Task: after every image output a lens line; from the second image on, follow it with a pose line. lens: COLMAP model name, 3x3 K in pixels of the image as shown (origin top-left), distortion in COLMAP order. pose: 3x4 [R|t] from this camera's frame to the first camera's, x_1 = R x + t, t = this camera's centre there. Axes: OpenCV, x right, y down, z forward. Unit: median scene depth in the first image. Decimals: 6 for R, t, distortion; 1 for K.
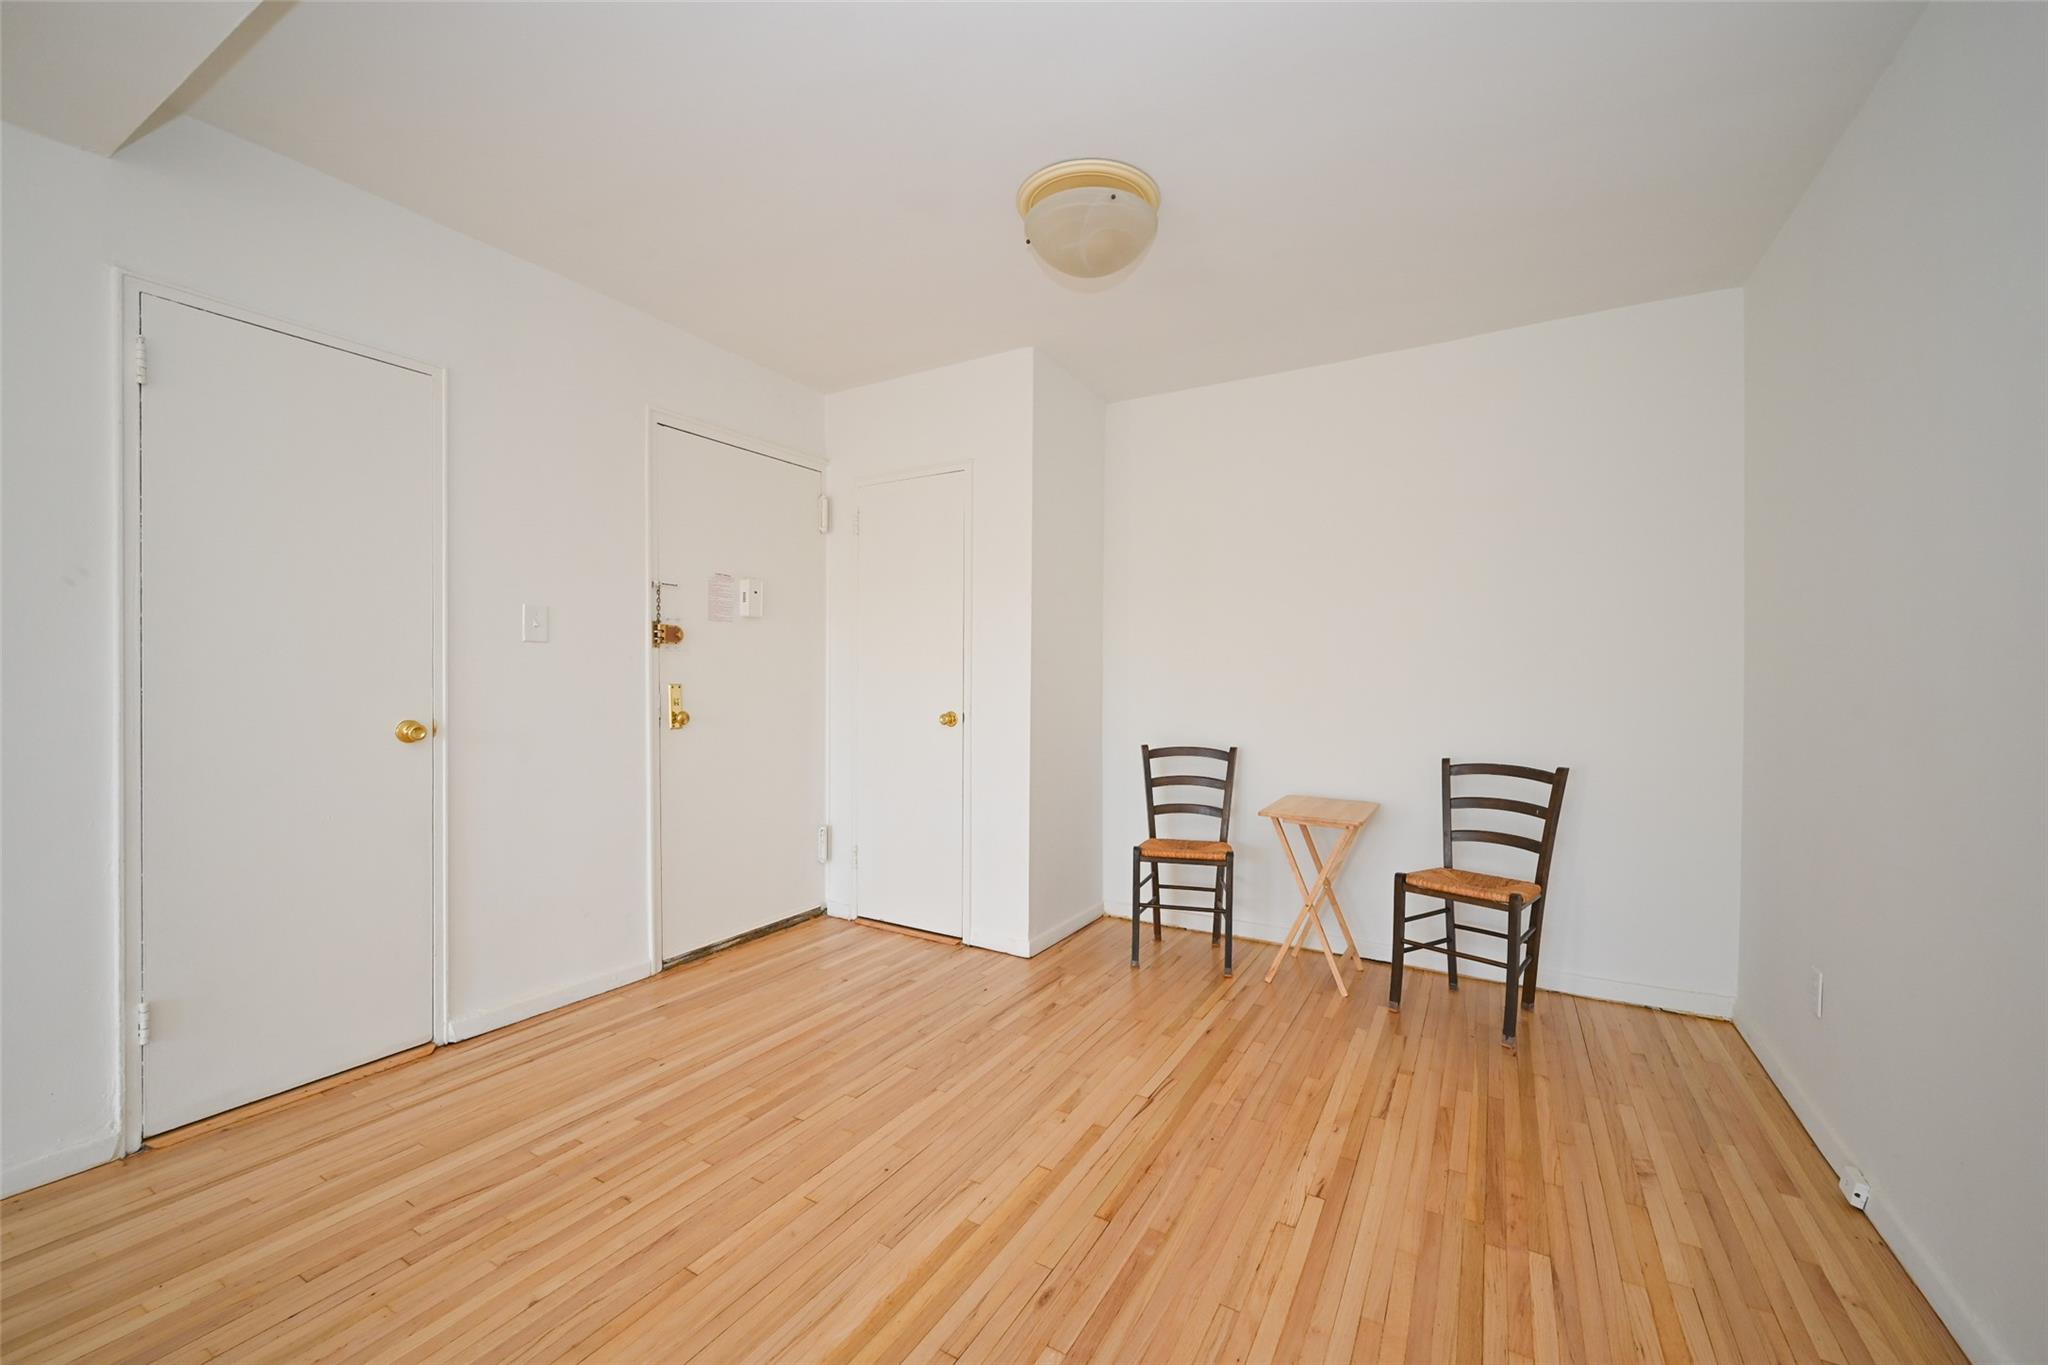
lens RADIAL K [[806.7, 0, 1026.9], [0, 806.7, 683.8], [0, 0, 1]] dist [-0.001521, 0.000573]
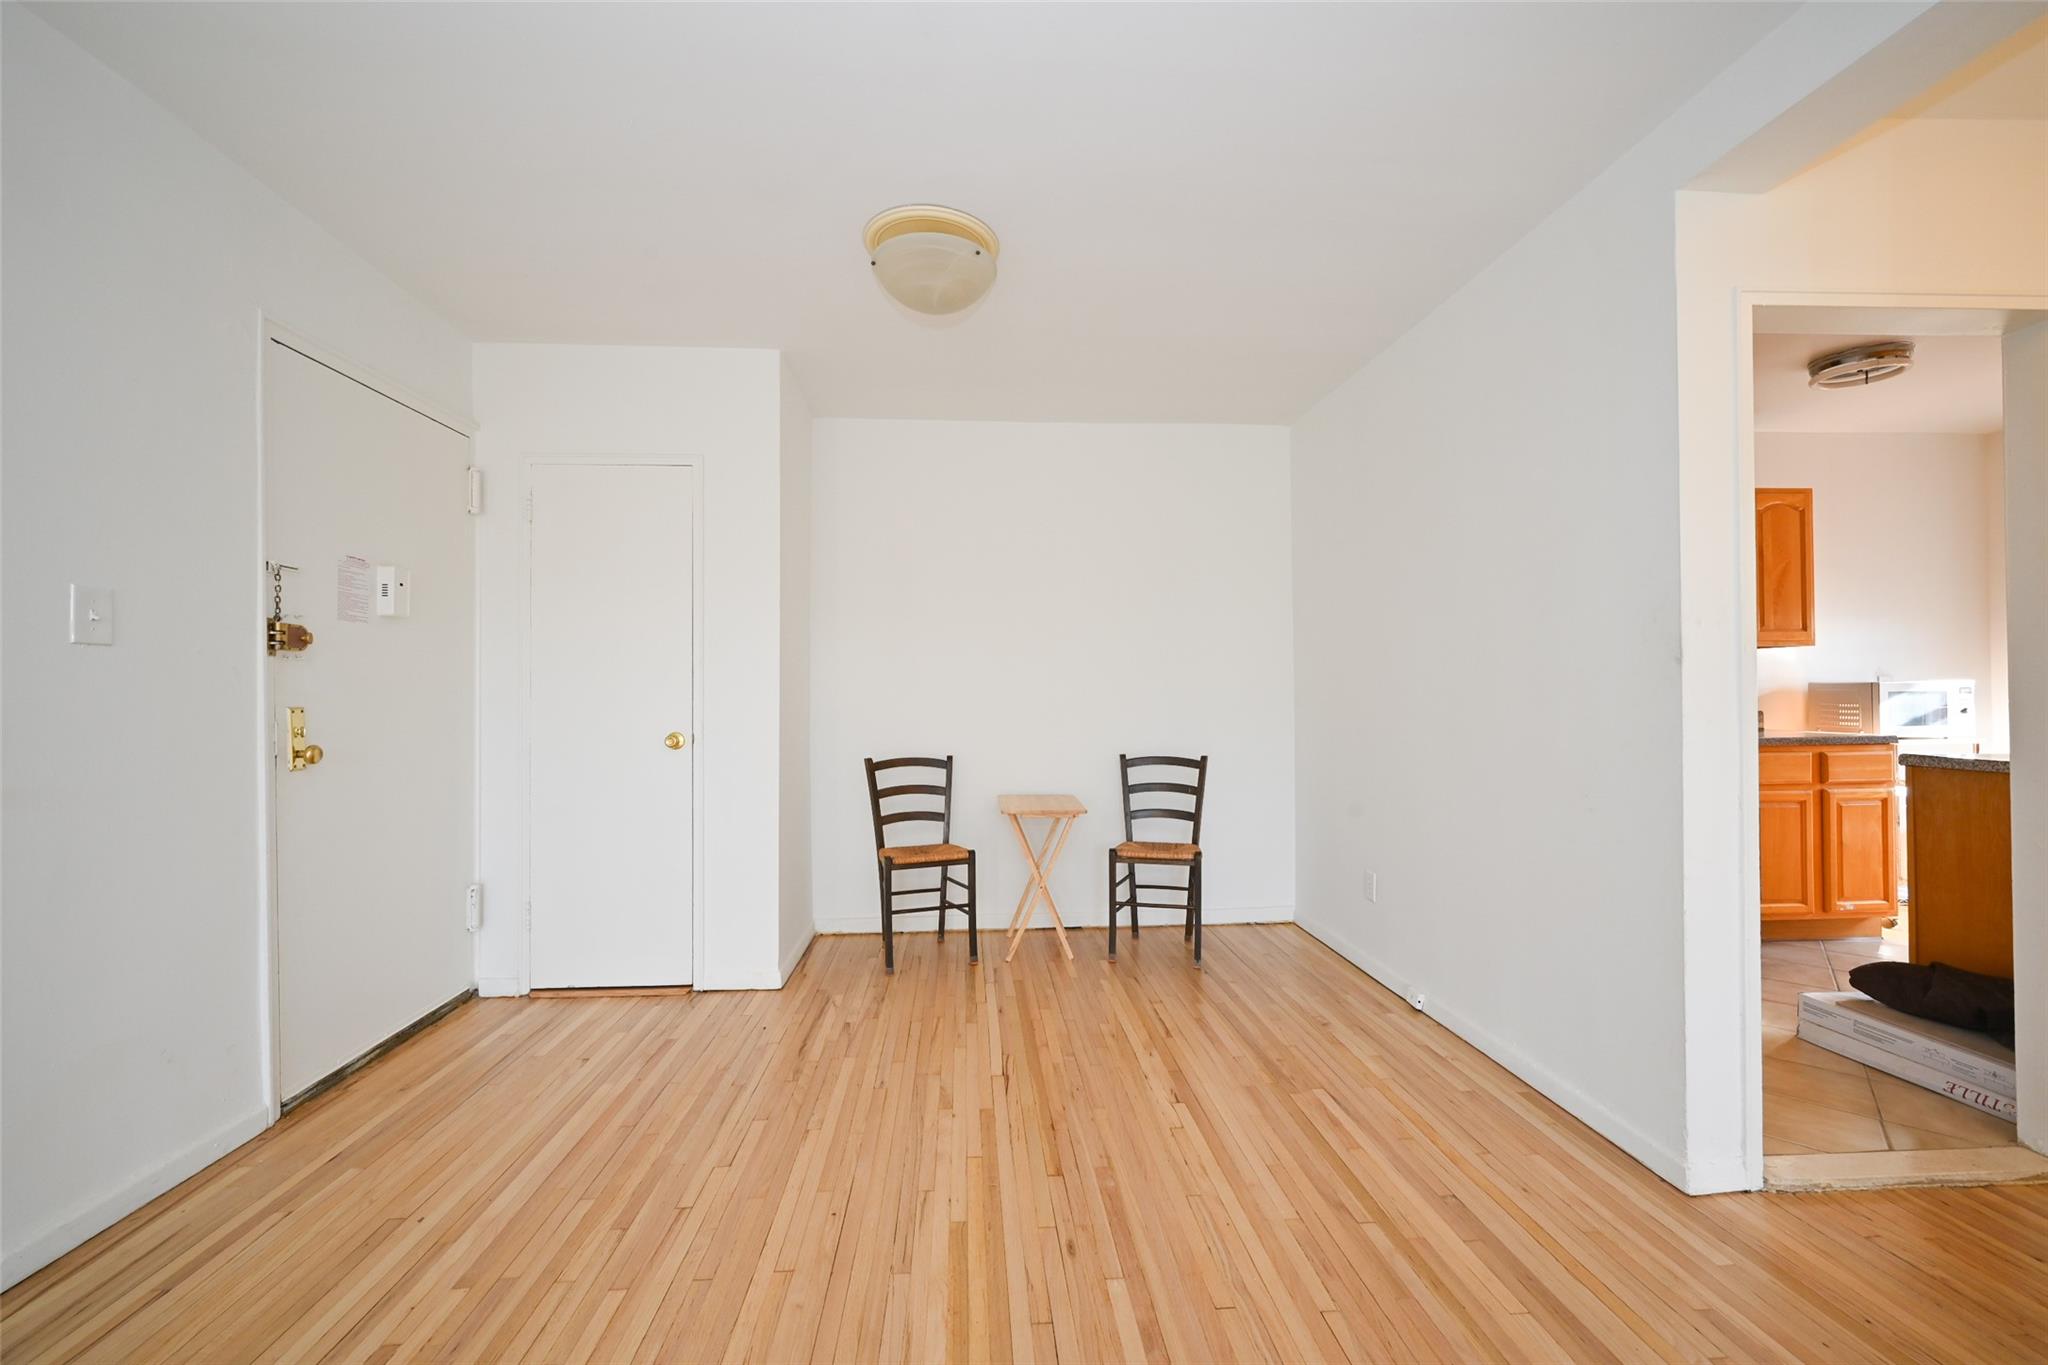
lens RADIAL K [[806.7, 0, 1026.9], [0, 806.7, 683.8], [0, 0, 1]] dist [-0.001521, 0.000573]
pose [[0.822597, -0.003167, 0.568616, -0.330136], [0.014239, 0.999786, -0.015030, -0.000606], [-0.568447, 0.020460, 0.822465, 0.052191]]
